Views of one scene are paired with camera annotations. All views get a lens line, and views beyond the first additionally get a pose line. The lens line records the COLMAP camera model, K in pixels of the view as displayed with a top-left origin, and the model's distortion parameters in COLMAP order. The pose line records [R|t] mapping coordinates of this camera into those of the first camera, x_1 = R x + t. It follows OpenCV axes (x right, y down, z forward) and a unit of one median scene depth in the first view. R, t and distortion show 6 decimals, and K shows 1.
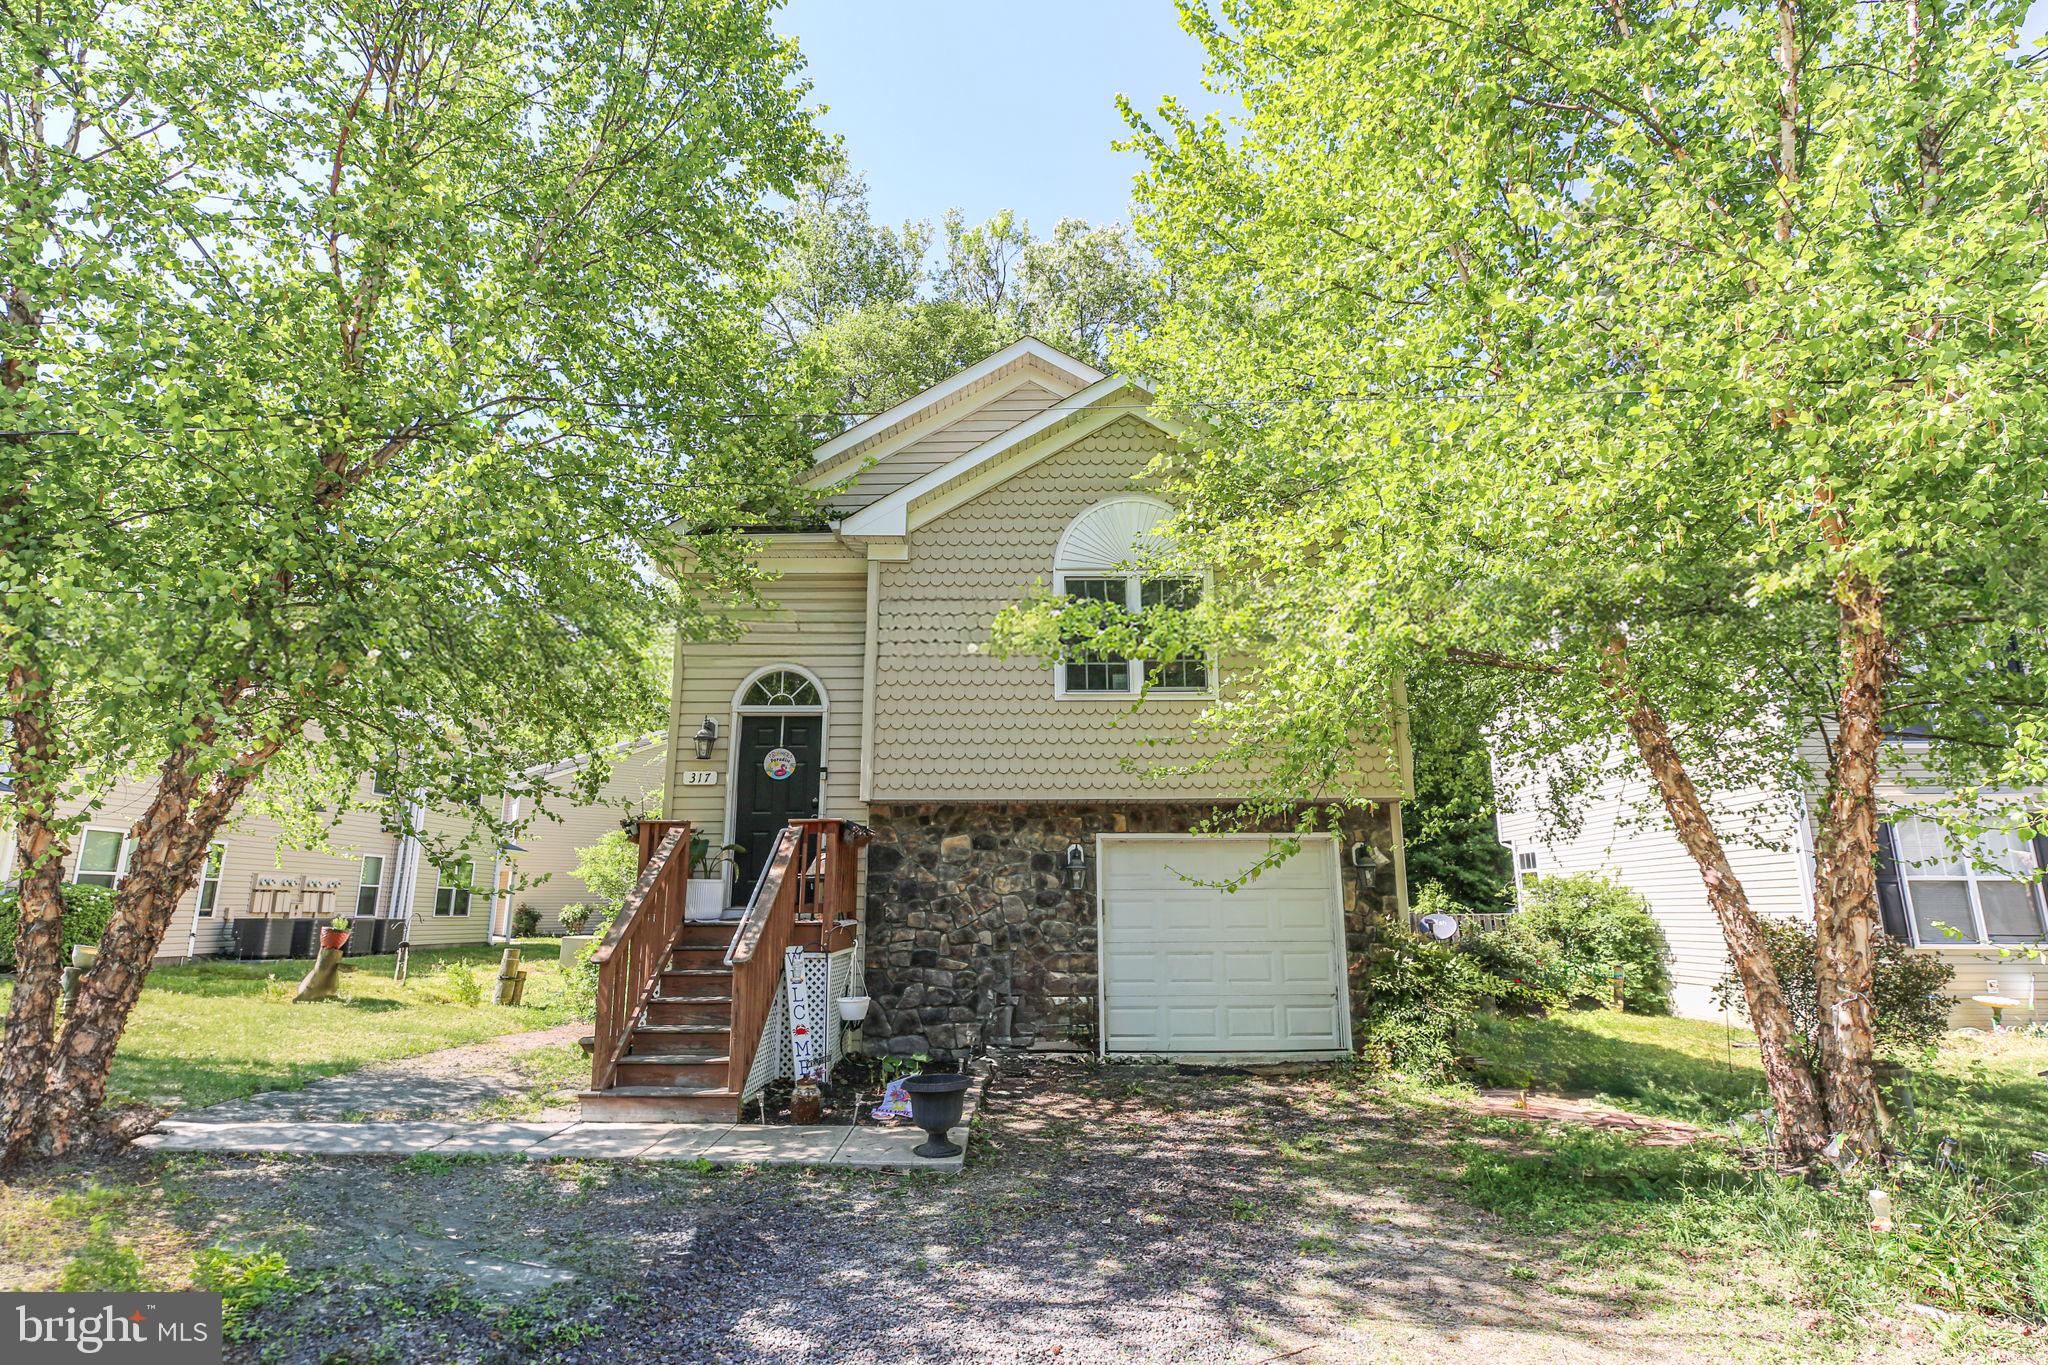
lens RADIAL K [[1015.3, 0, 1033.8], [0, 1015.3, 684.5], [0, 0, 1]] dist [-0.003614, -0.000382]
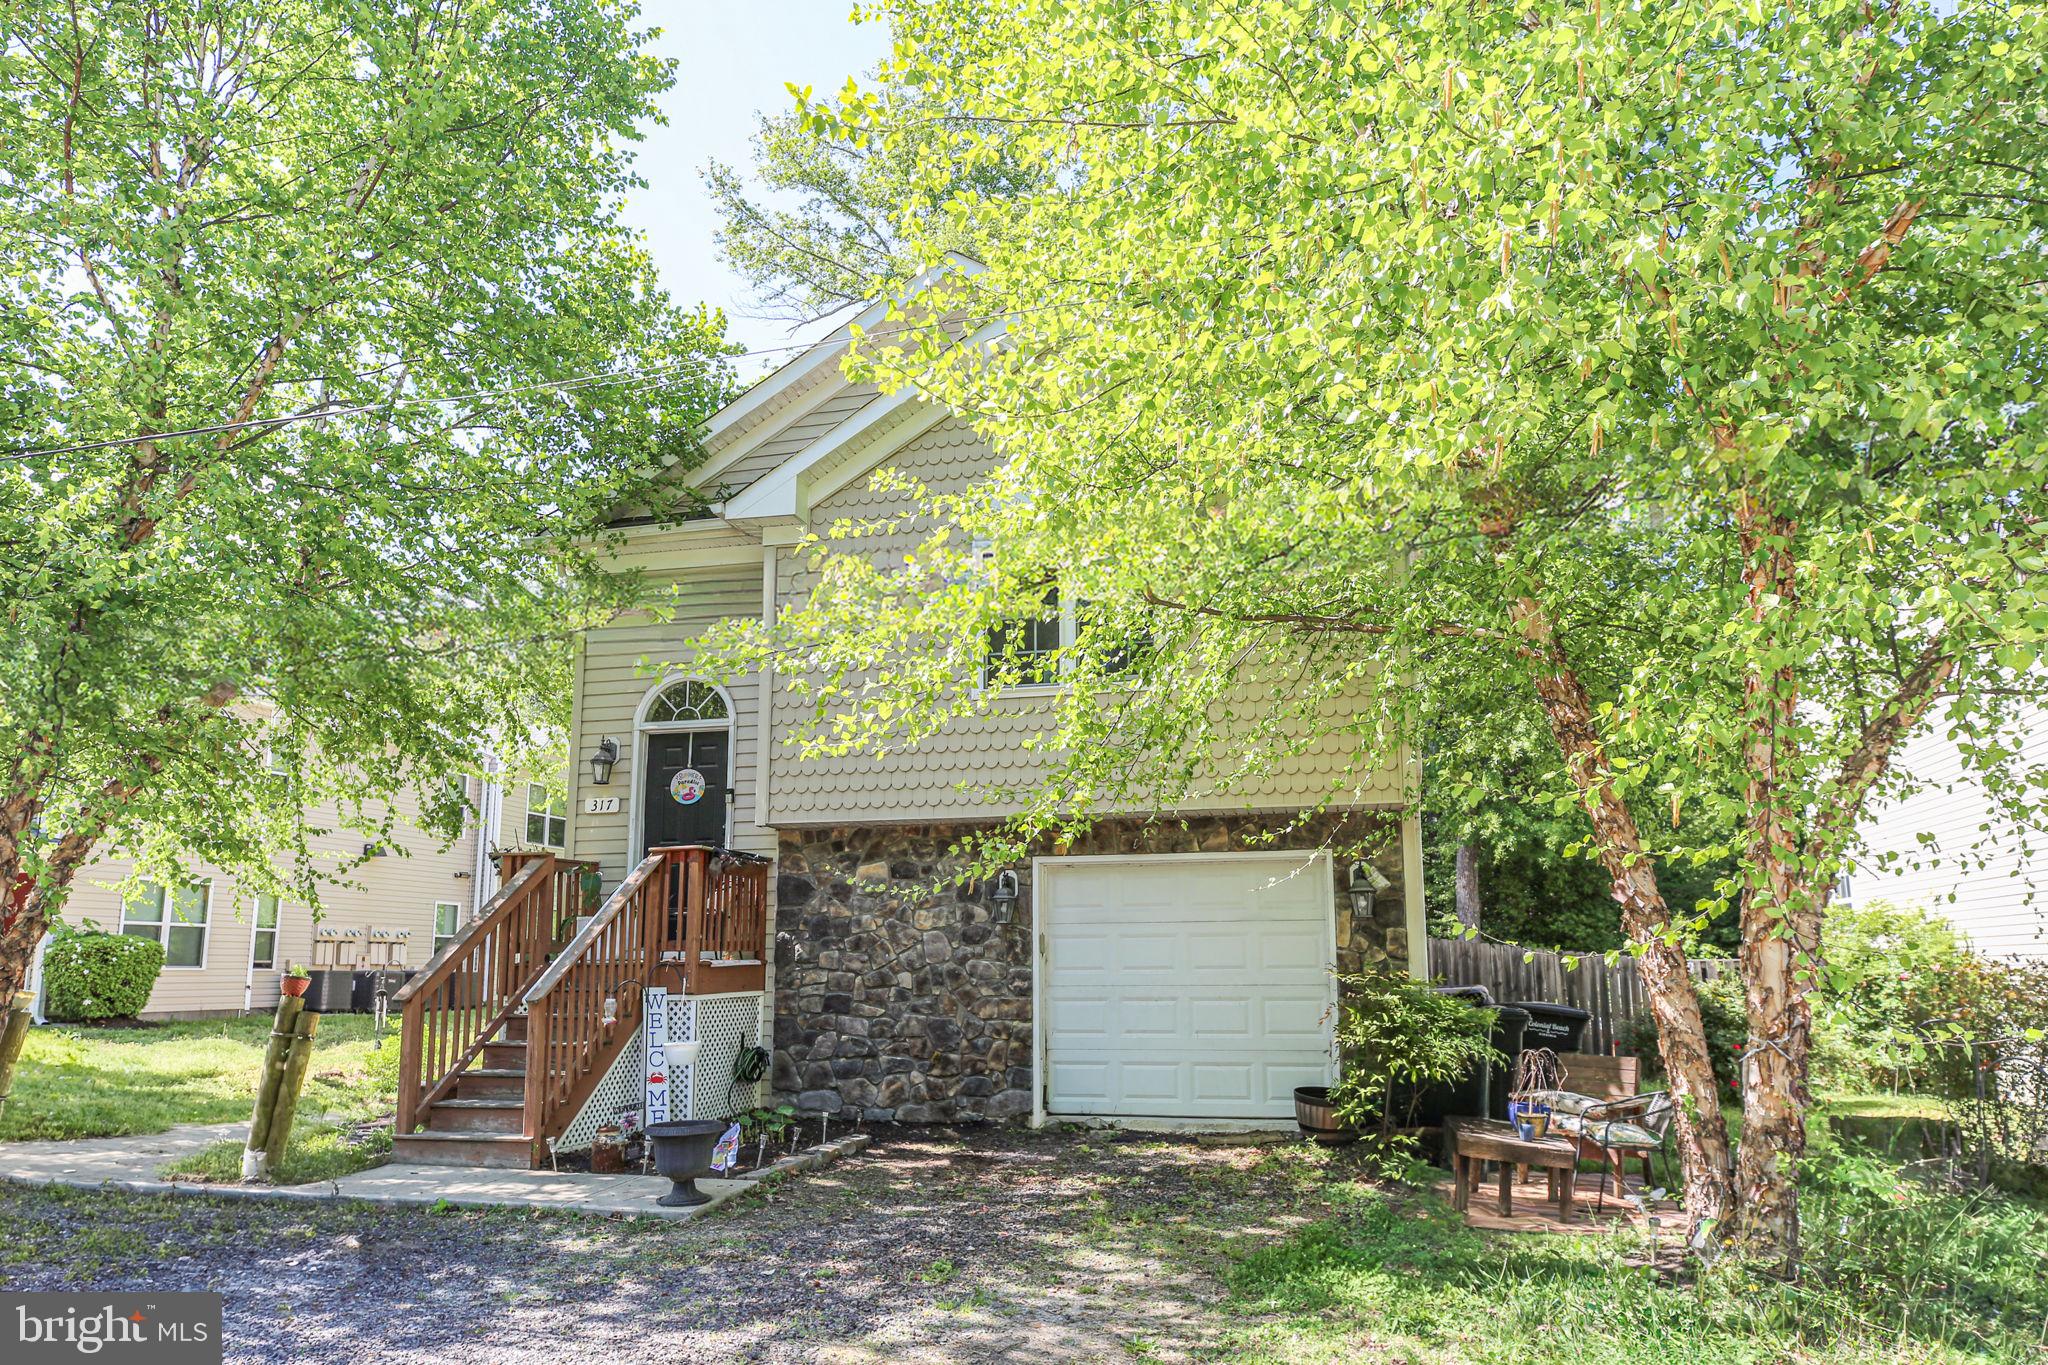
lens RADIAL K [[1332.2, 0, 1067.8], [0, 1332.2, 737.8], [0, 0, 1]] dist [0.019656, -0.000406]
pose [[0.974744, -0.040964, -0.219534, 0.338010], [0.051486, 0.997772, 0.042419, 0.003608], [0.217308, -0.052650, 0.974682, -0.059806]]
